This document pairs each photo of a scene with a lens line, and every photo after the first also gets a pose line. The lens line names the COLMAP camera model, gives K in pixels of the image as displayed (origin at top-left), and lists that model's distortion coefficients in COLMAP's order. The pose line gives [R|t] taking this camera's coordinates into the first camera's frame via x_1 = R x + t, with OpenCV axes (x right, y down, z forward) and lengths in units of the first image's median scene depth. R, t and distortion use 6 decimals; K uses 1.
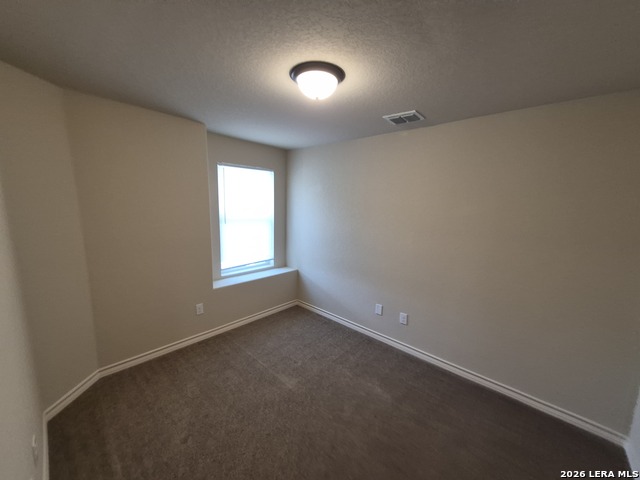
lens RADIAL K [[251.2, 0, 322.0], [0, 251.2, 242.2], [0, 0, 1]] dist [0.005163, 0.000110]
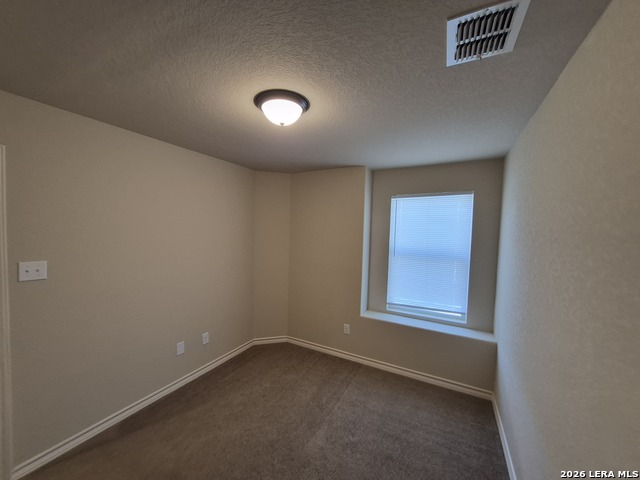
lens RADIAL K [[251.2, 0, 319.7], [0, 251.2, 240.1], [0, 0, 1]] dist [0.005163, 0.000110]
pose [[0.230872, 0.011936, -0.972911, 0.543644], [-0.167043, 0.985565, -0.027548, -0.066753], [0.958538, 0.168878, 0.229533, 0.550377]]
